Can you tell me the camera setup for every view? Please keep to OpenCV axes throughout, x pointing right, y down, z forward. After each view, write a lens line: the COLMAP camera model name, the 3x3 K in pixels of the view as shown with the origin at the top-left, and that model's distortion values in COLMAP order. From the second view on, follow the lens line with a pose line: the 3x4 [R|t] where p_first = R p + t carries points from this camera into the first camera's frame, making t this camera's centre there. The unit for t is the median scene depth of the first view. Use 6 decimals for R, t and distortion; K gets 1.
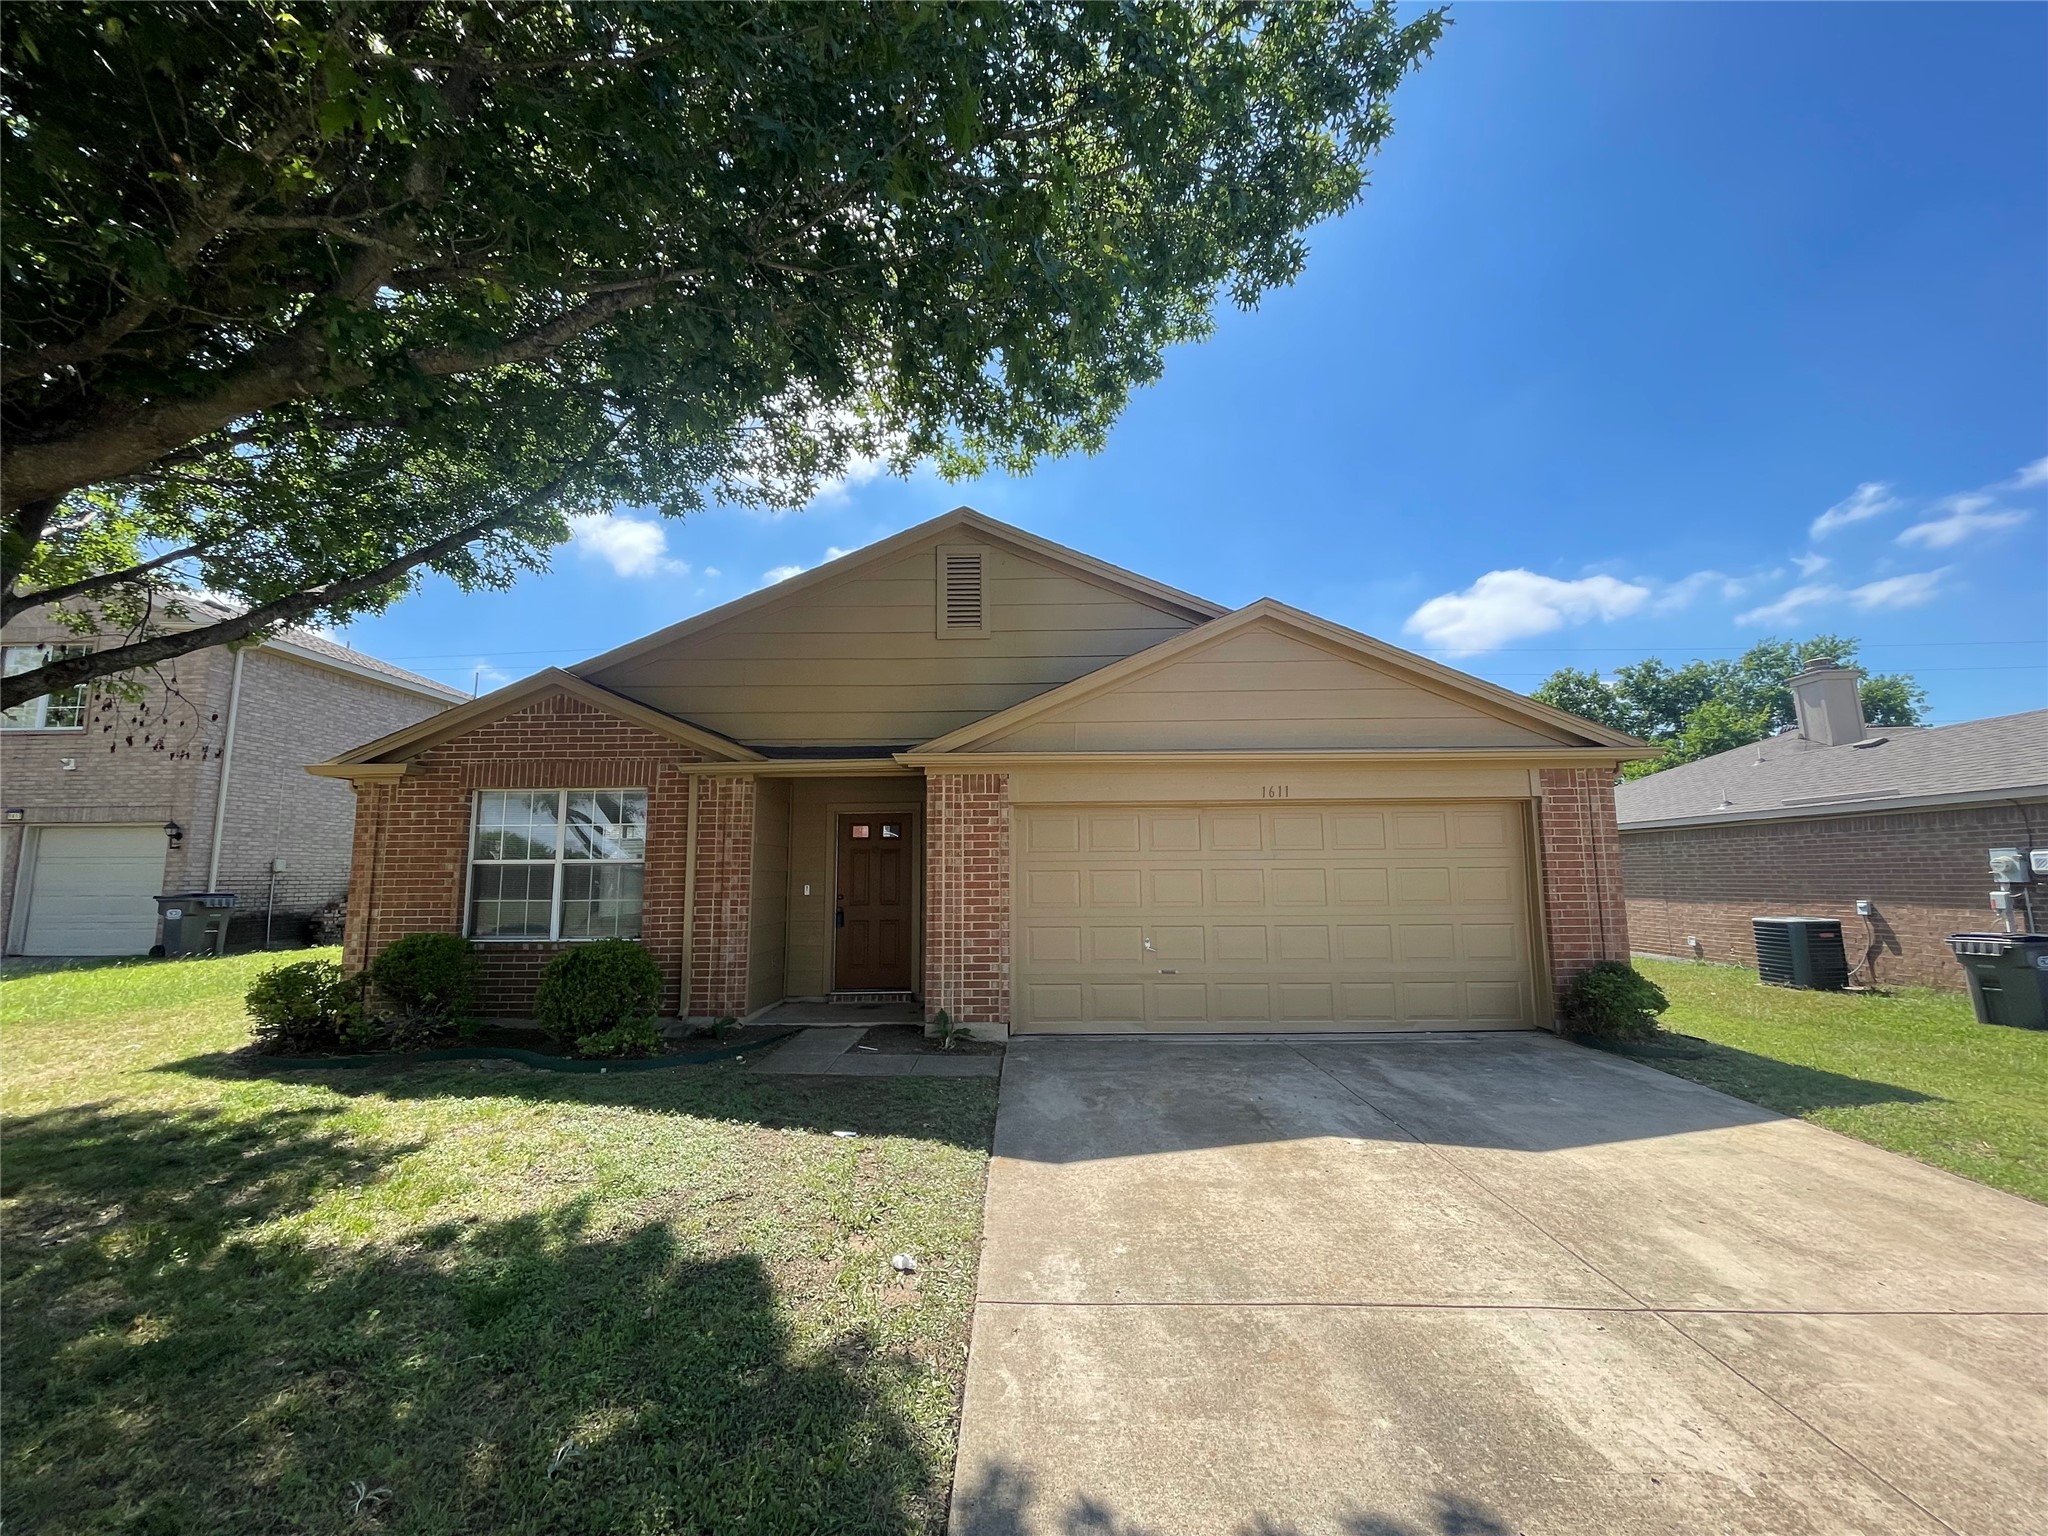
lens RADIAL K [[822.4, 0, 1015.6], [0, 822.4, 768.8], [0, 0, 1]] dist [-0.002066, 0.000158]
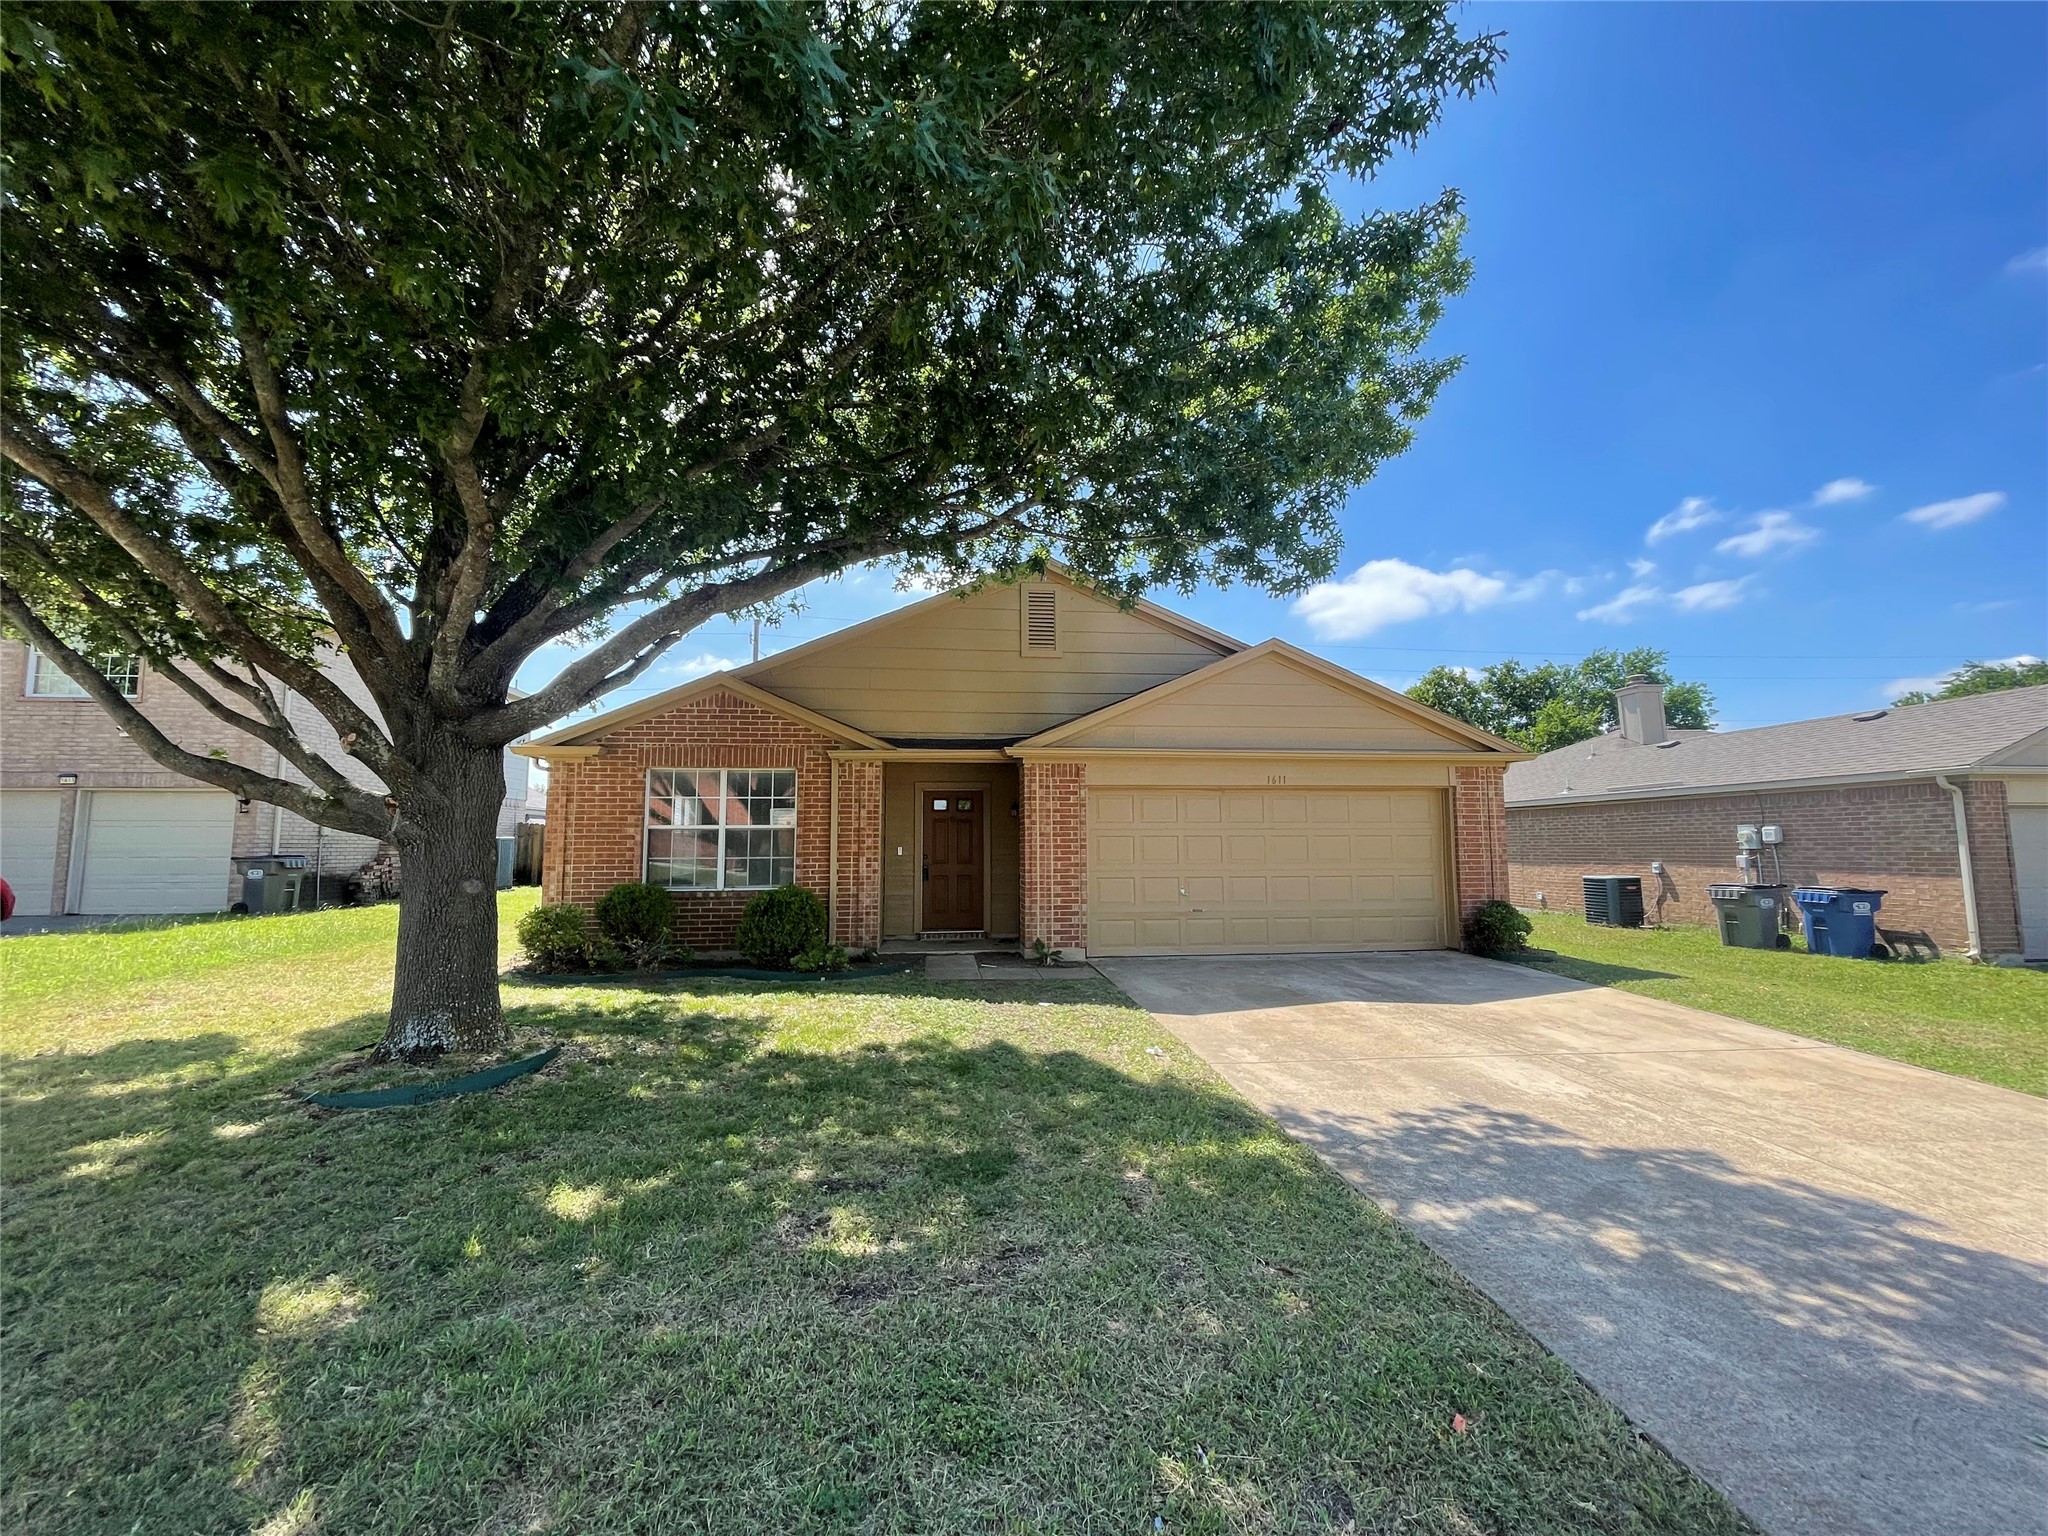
lens RADIAL K [[812.7, 0, 1019.7], [0, 812.7, 781.6], [0, 0, 1]] dist [-0.002795, -0.000274]
pose [[0.991828, 0.013858, 0.126828, -0.270799], [-0.020370, 0.998532, 0.050190, -0.027321], [-0.125946, -0.052363, 0.990654, -0.278290]]
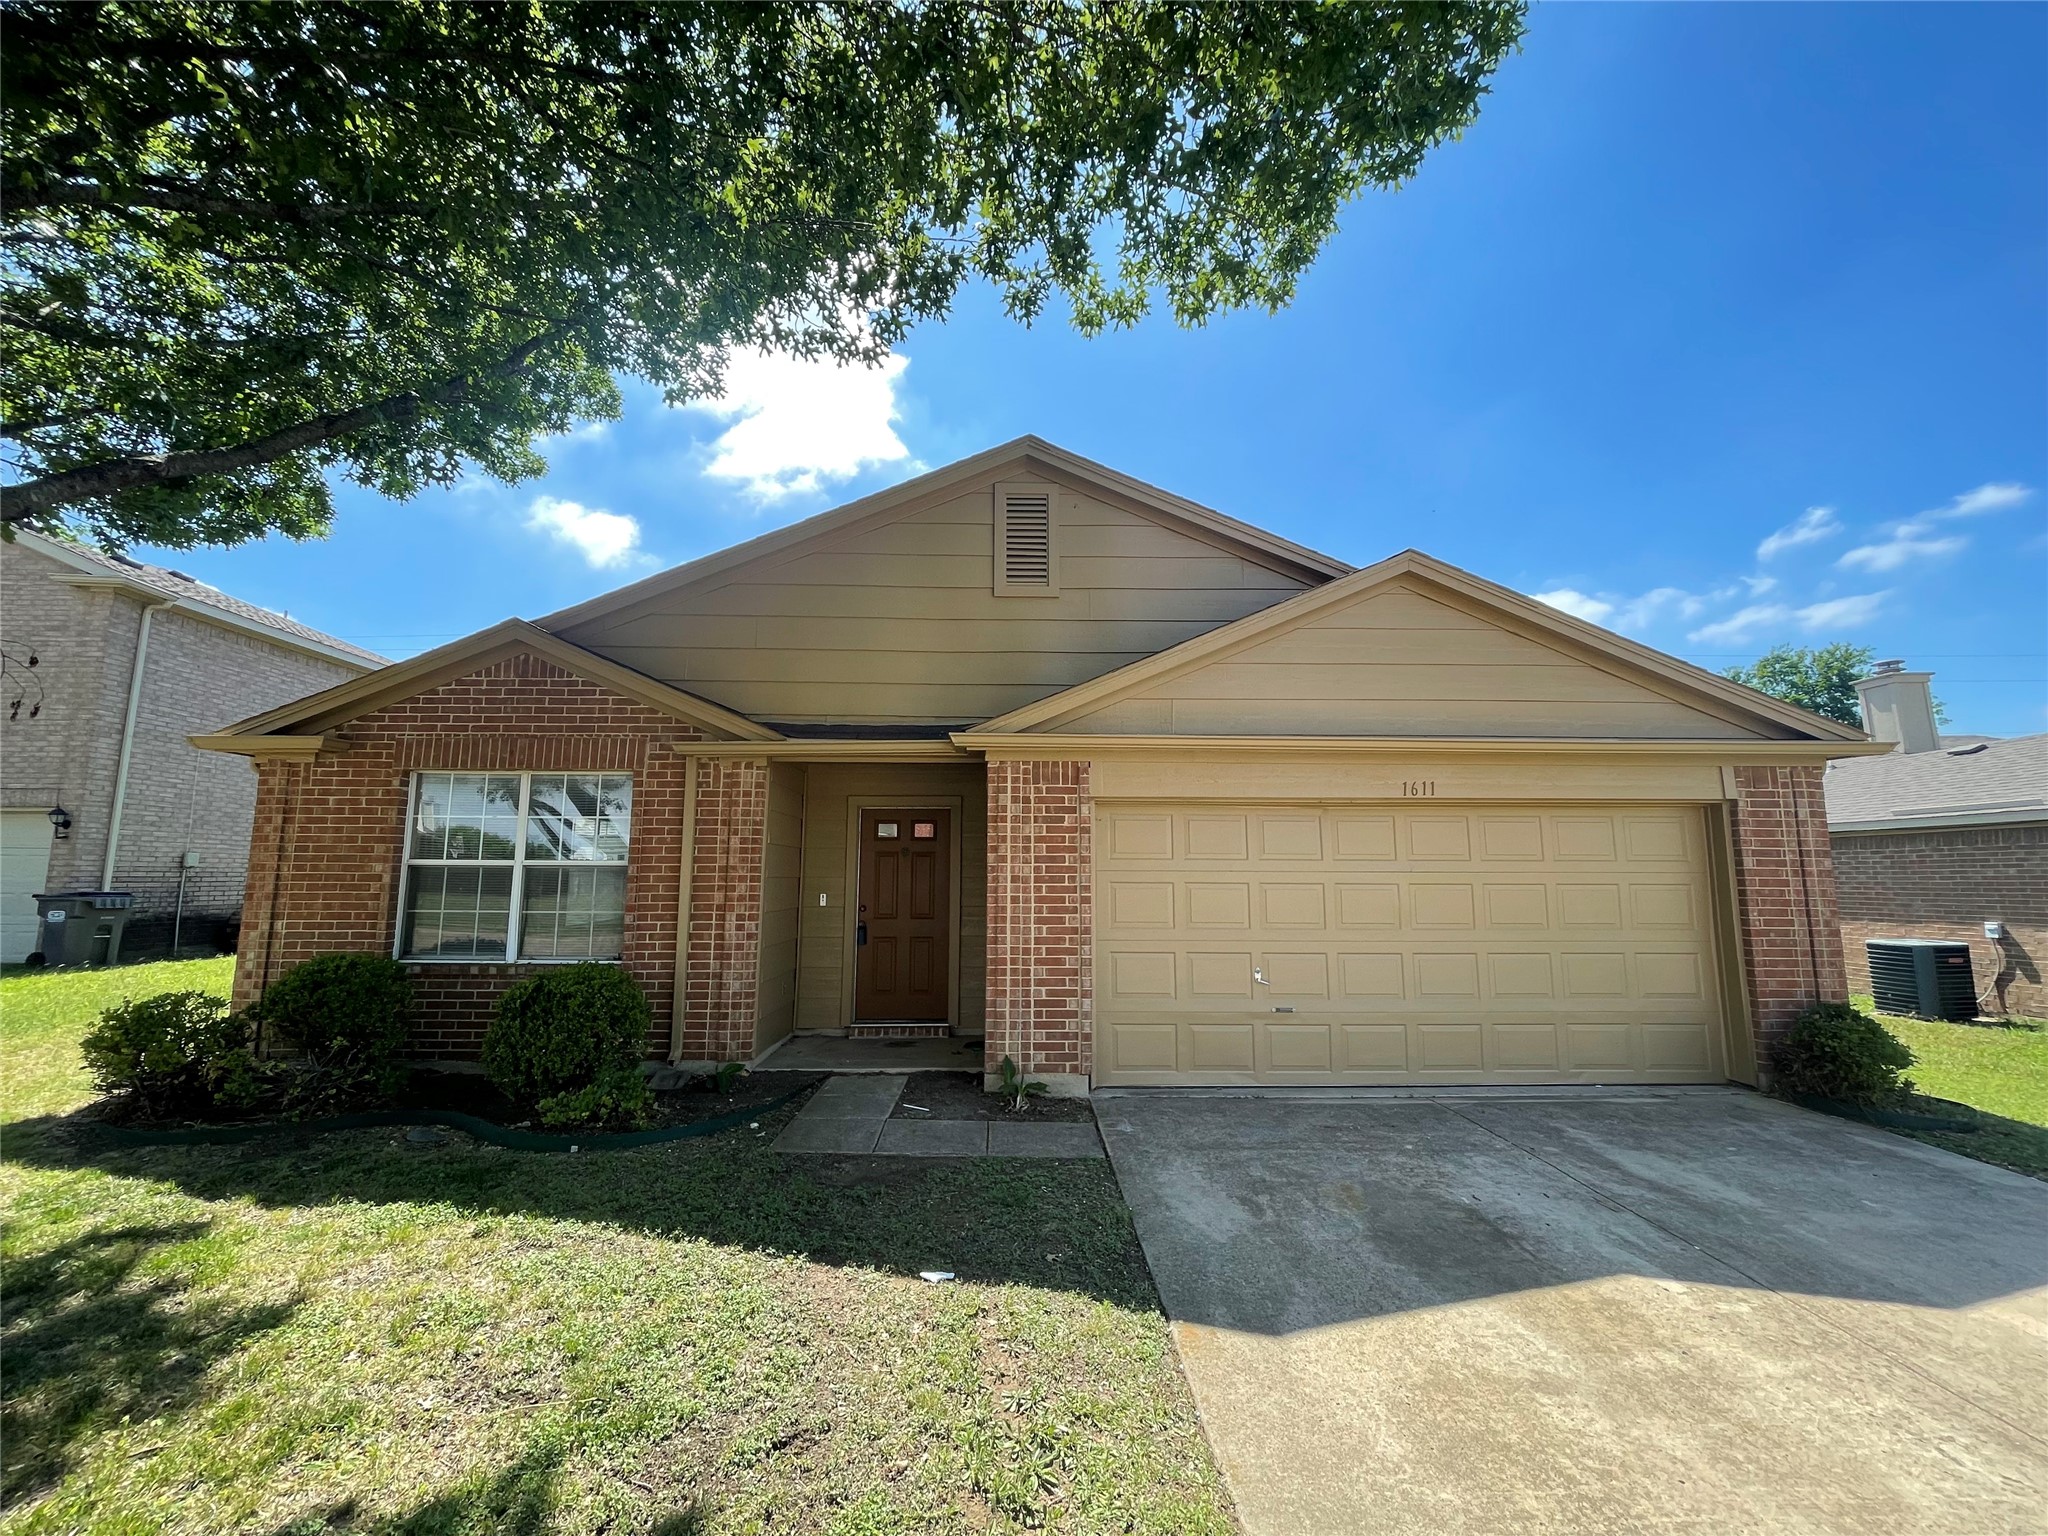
lens RADIAL K [[828.1, 0, 1018.3], [0, 828.1, 766.6], [0, 0, 1]] dist [-0.002387, 0.000272]
pose [[0.999349, 0.016536, 0.032053, -0.100980], [-0.016454, 0.999861, -0.002819, 0.014277], [-0.032095, 0.002290, 0.999482, 0.186836]]
